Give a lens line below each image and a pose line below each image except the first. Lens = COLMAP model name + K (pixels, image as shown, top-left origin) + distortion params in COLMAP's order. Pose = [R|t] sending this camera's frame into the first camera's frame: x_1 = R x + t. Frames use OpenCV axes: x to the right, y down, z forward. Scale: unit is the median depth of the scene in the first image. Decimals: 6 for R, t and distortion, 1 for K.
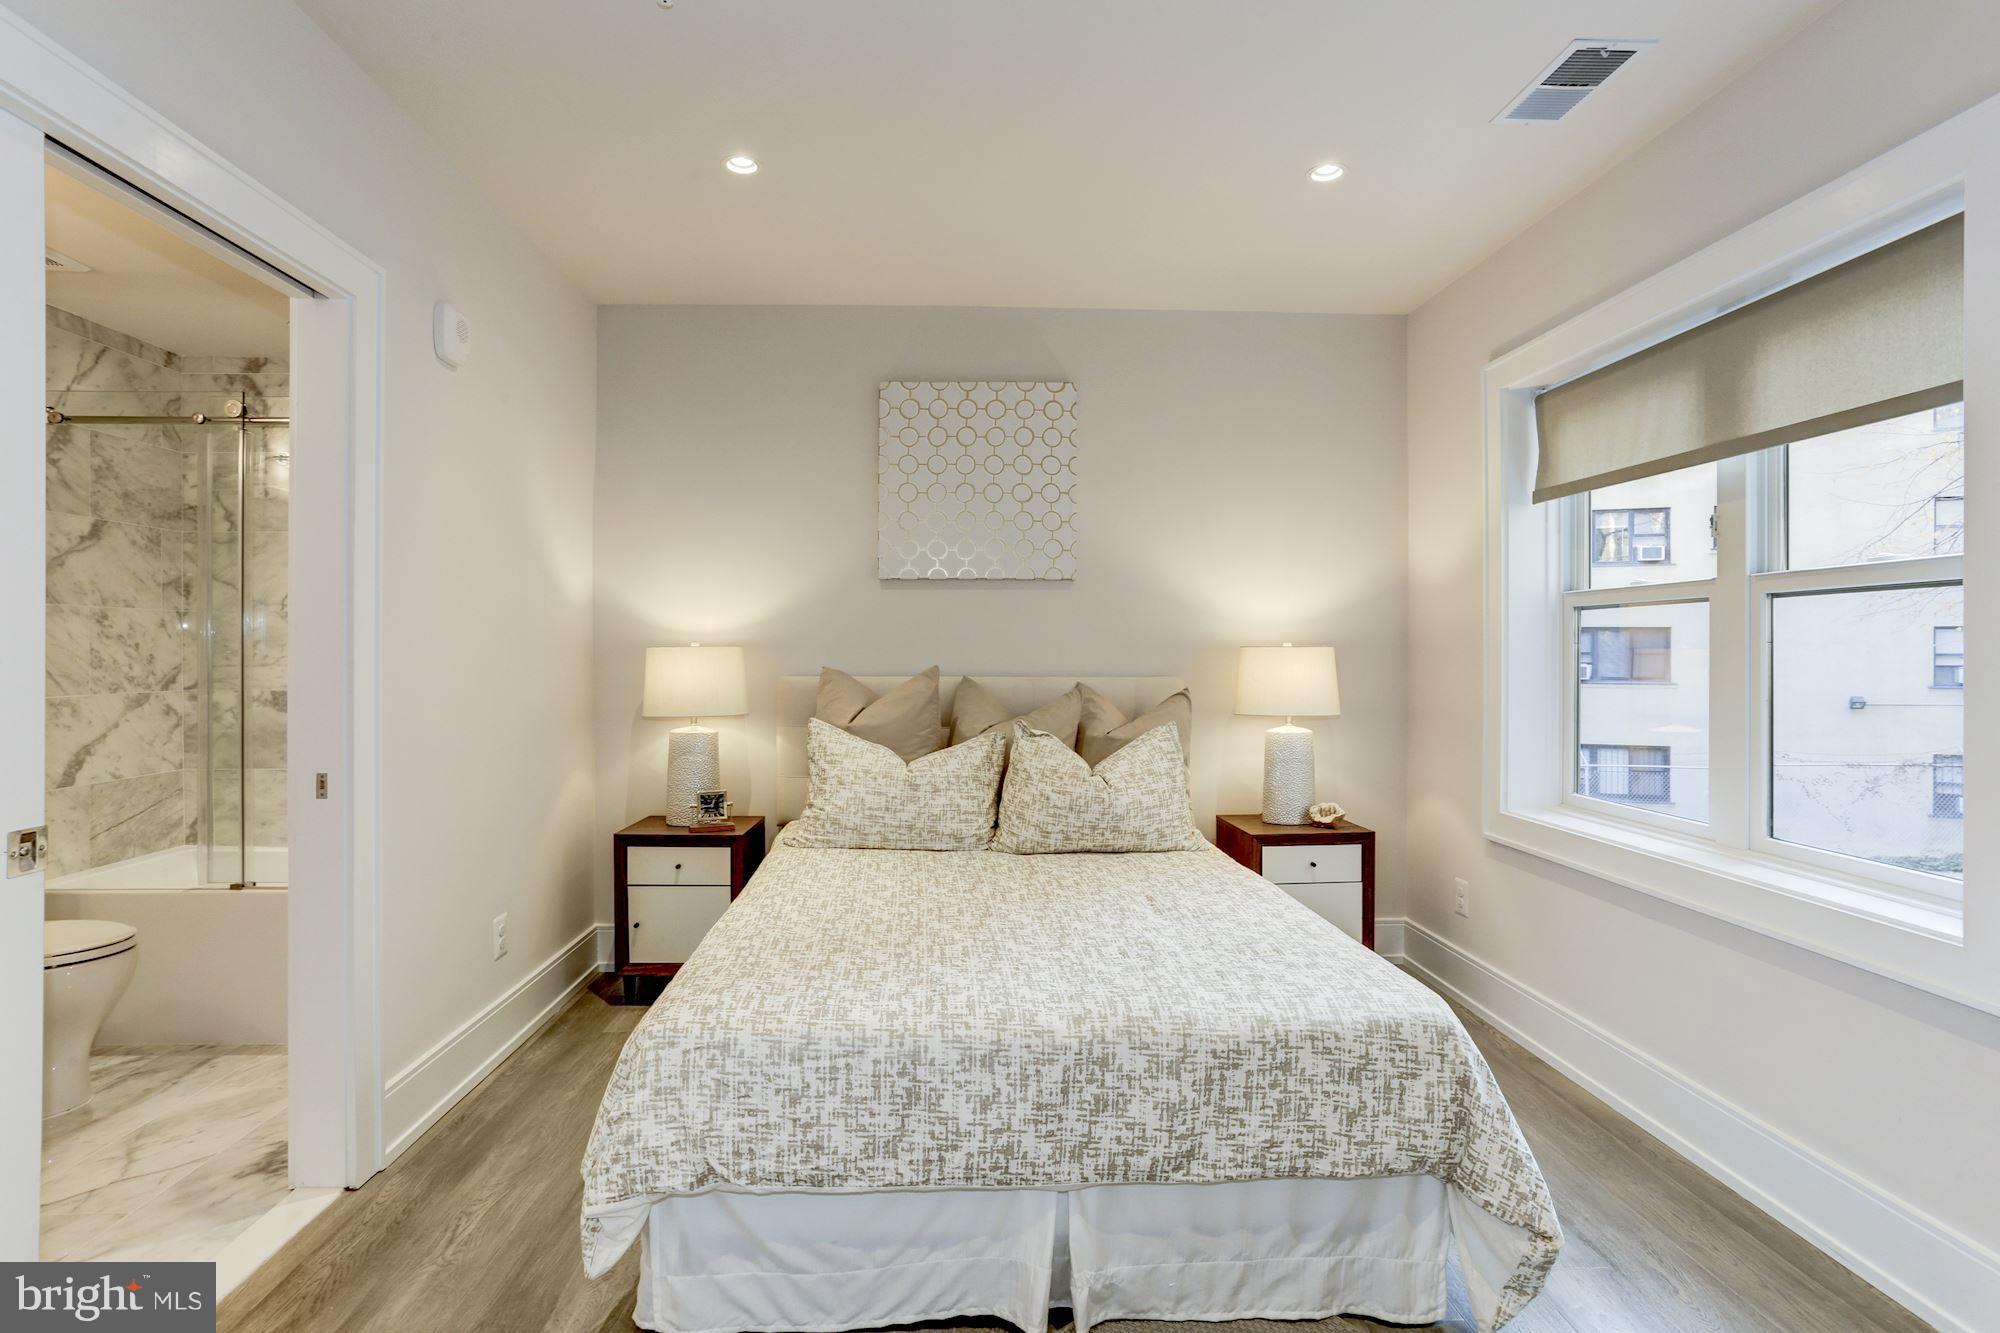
lens RADIAL K [[969.8, 0, 969.7], [0, 969.8, 648.5], [0, 0, 1]] dist [-0.057080, 0.032355]
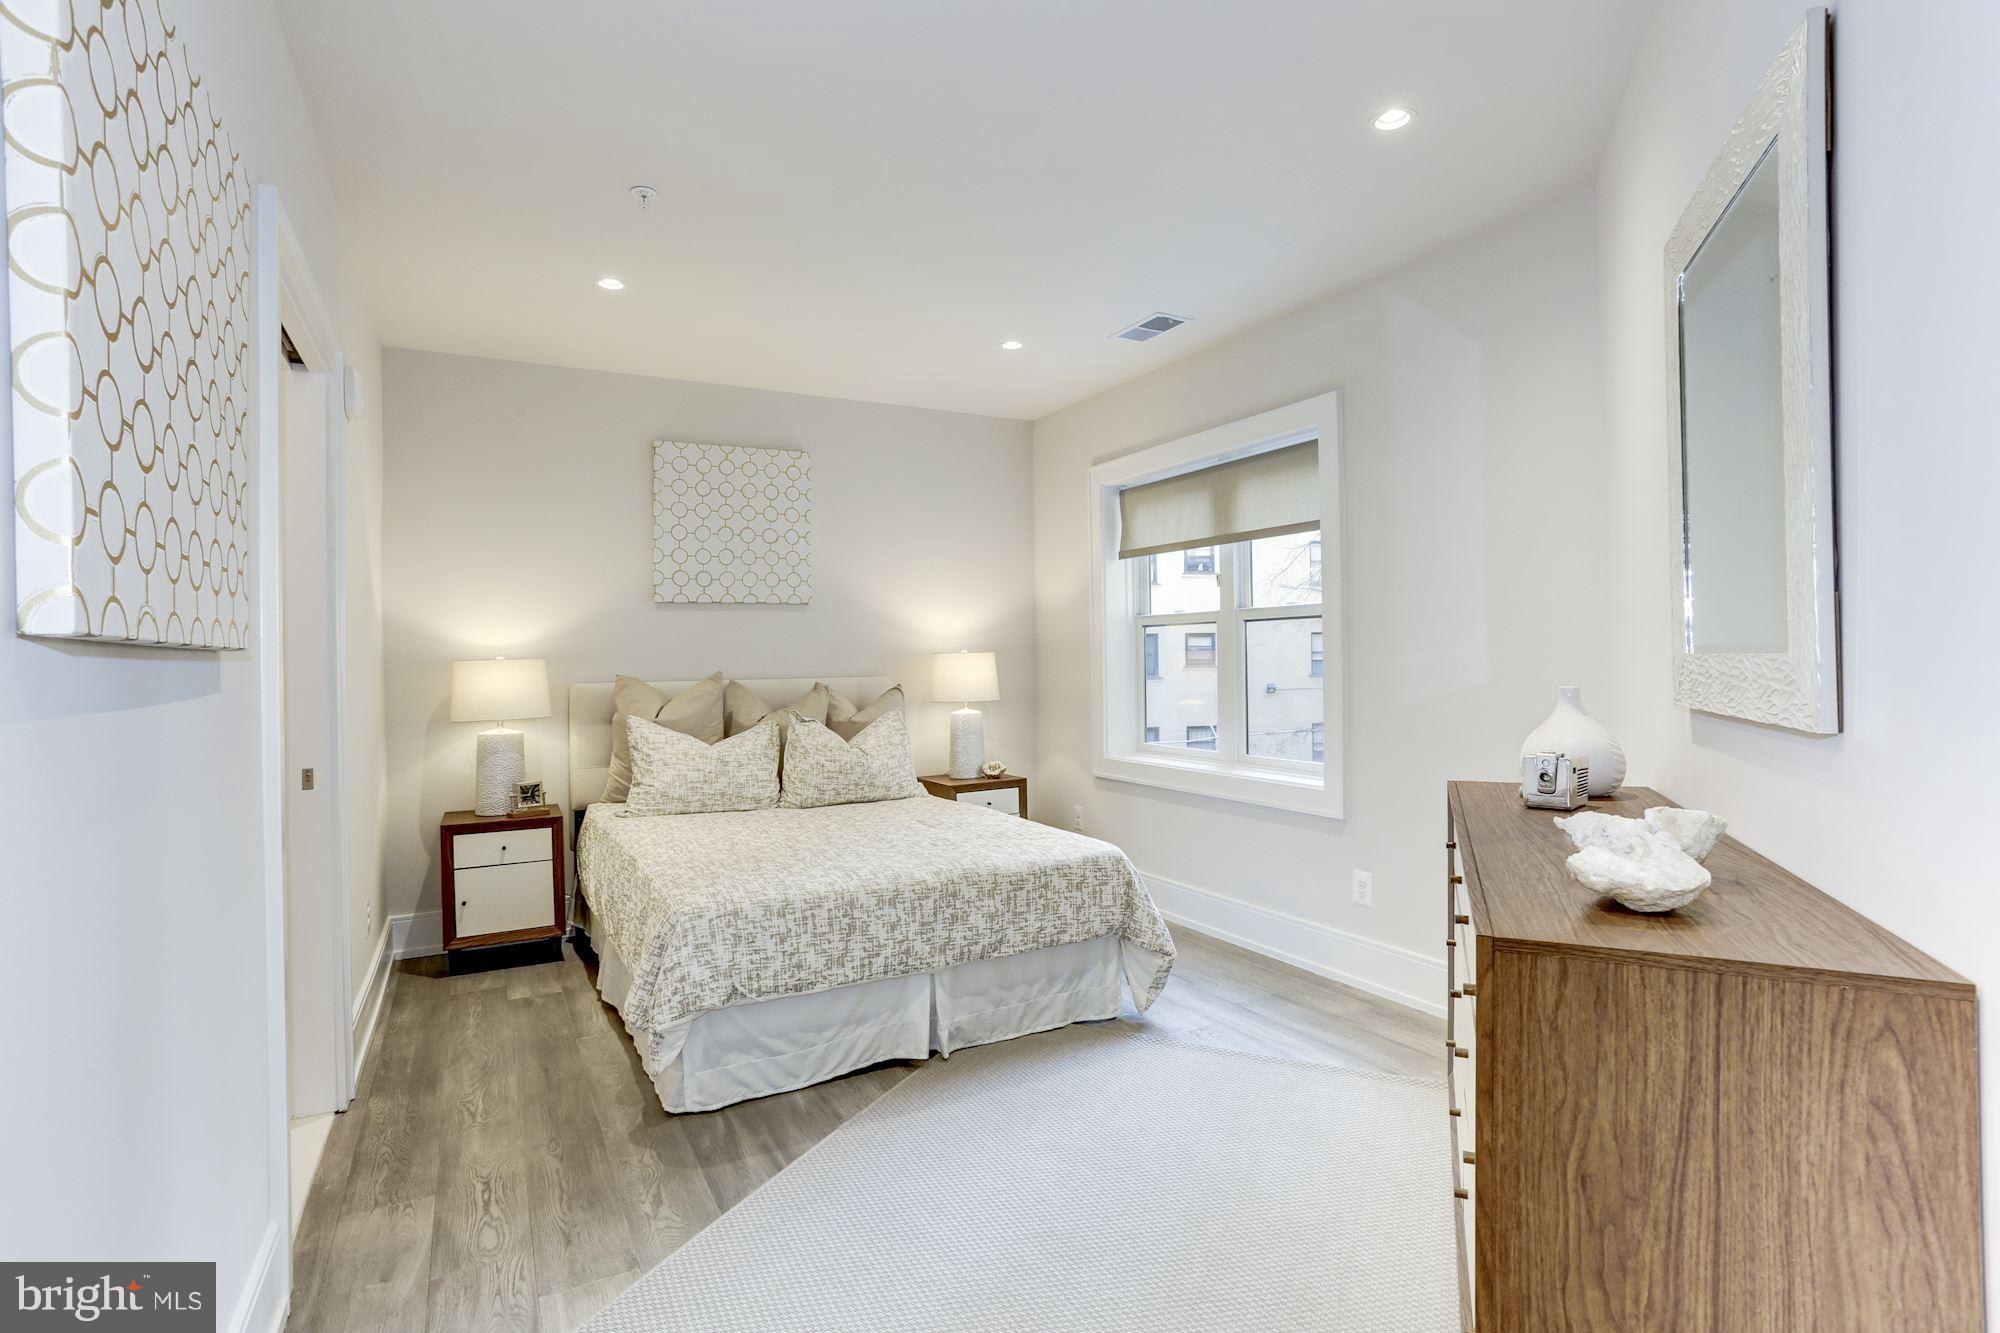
lens RADIAL K [[969.8, 0, 969.7], [0, 969.8, 648.5], [0, 0, 1]] dist [-0.057080, 0.032355]
pose [[0.898412, -0.010735, 0.439022, -0.582927], [0.014365, 0.999885, -0.004947, -0.002790], [-0.438918, 0.010751, 0.898463, -0.567923]]
